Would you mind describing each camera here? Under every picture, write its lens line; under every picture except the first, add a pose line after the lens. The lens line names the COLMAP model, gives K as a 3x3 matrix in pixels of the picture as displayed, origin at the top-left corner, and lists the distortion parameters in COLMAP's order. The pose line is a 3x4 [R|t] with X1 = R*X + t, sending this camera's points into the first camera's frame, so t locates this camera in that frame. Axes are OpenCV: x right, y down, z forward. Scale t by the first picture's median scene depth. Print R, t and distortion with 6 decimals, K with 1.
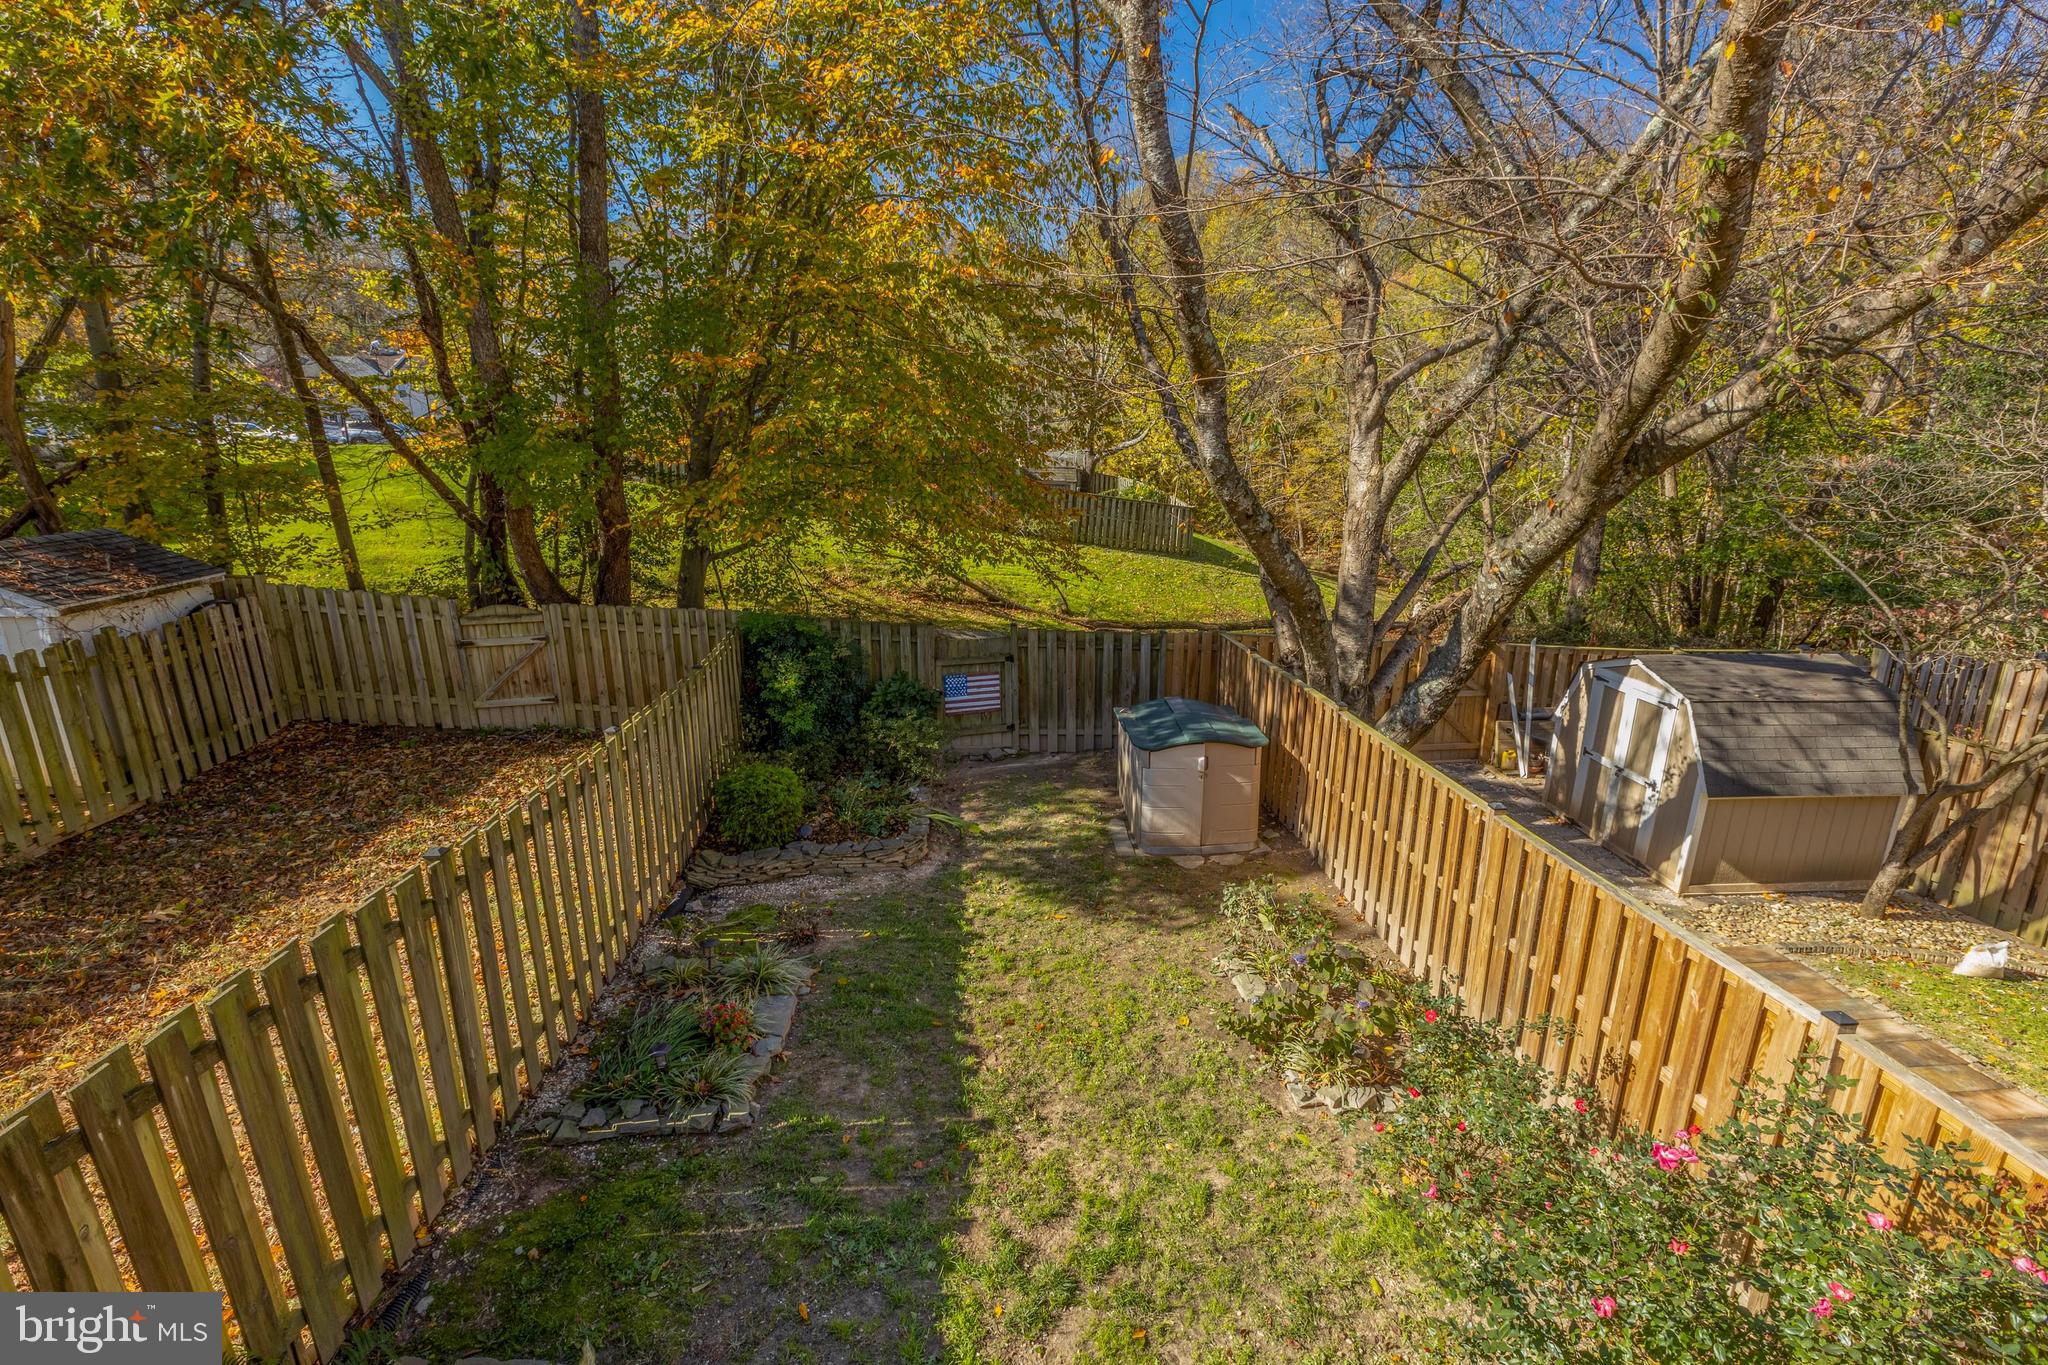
lens RADIAL K [[904.4, 0, 1029.0], [0, 904.4, 680.0], [0, 0, 1]] dist [0.001179, -0.001046]
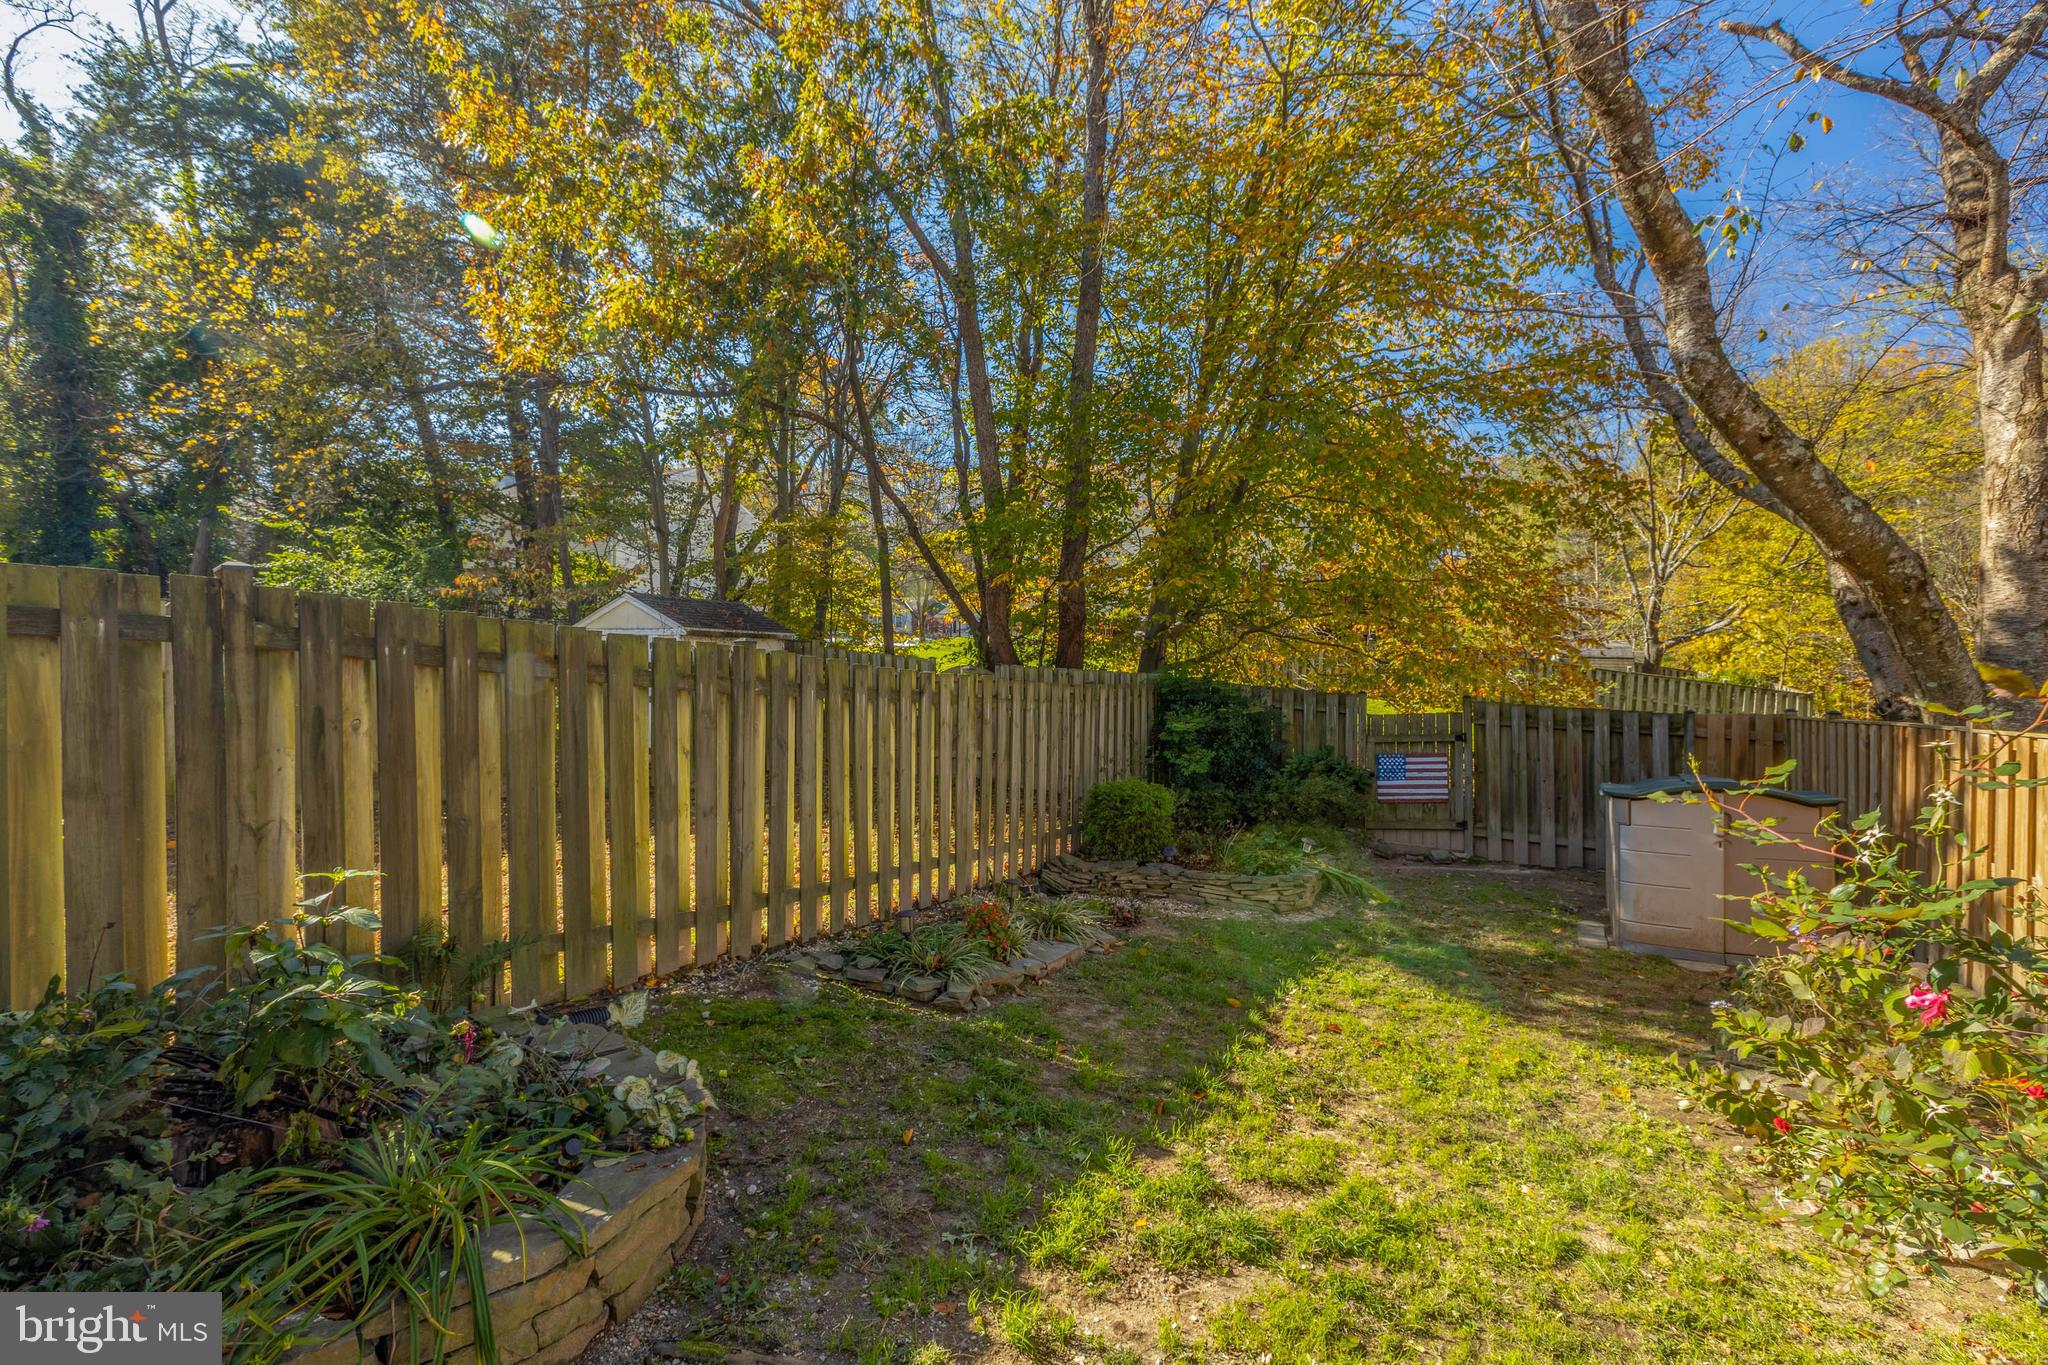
lens RADIAL K [[907.7, 0, 1030.0], [0, 907.7, 680.0], [0, 0, 1]] dist [-0.012699, 0.000507]
pose [[0.844900, 0.001124, -0.534923, 0.098157], [-0.140828, 0.965188, -0.220407, 0.182066], [0.516053, 0.261554, 0.815646, 0.121090]]
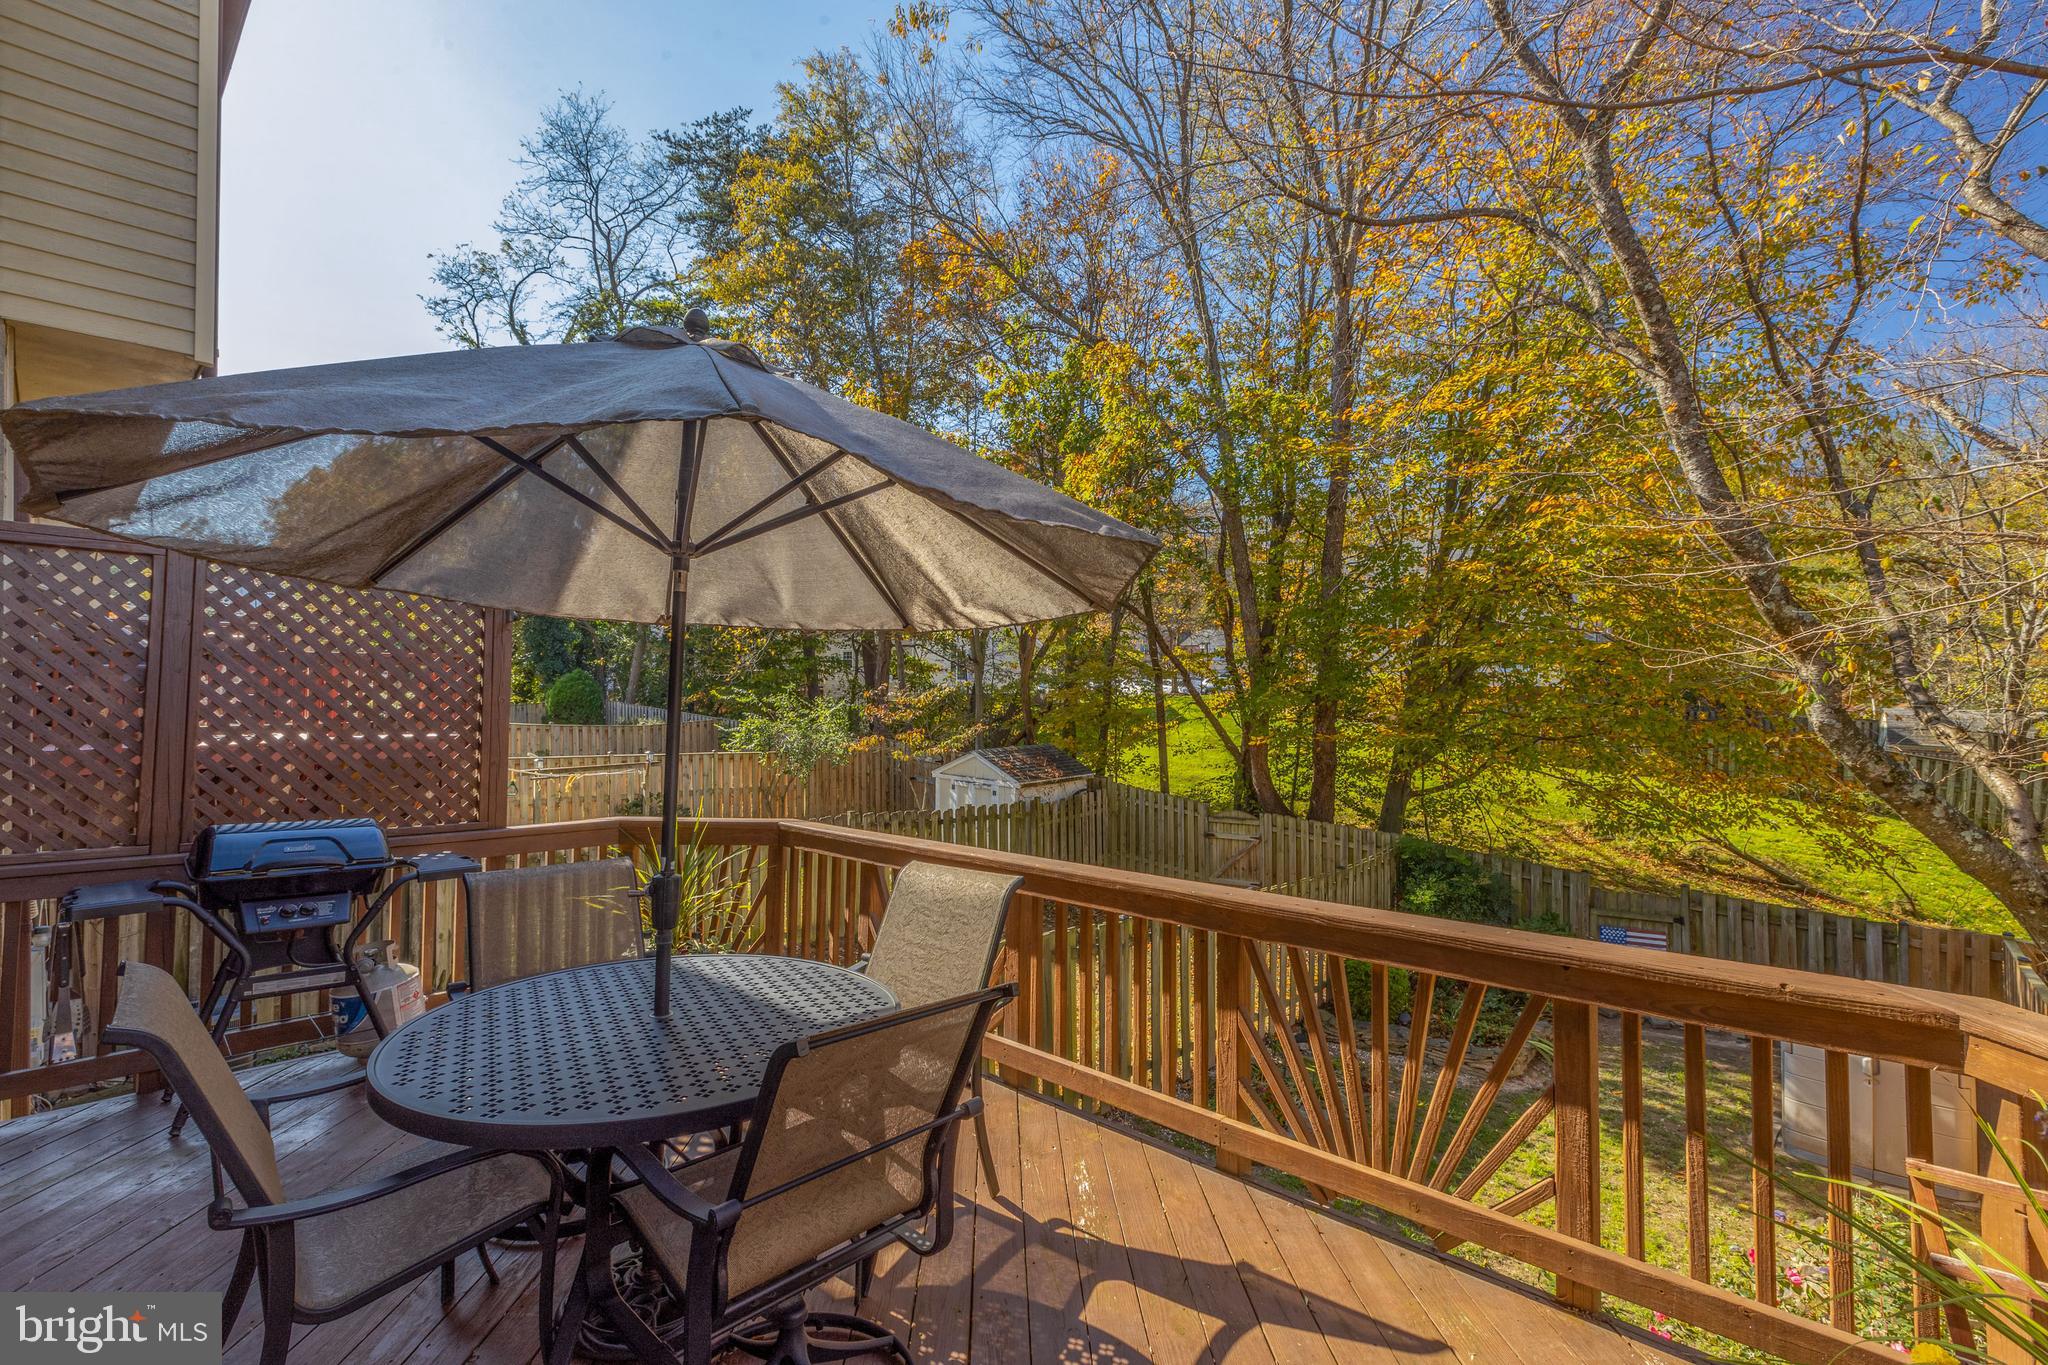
lens RADIAL K [[904.4, 0, 1032.5], [0, 904.4, 675.4], [0, 0, 1]] dist [0.001179, -0.001046]
pose [[0.677156, -0.009836, -0.735774, 0.248147], [-0.190867, 0.963339, -0.188539, 0.041877], [0.710655, 0.268106, 0.650453, -0.199335]]
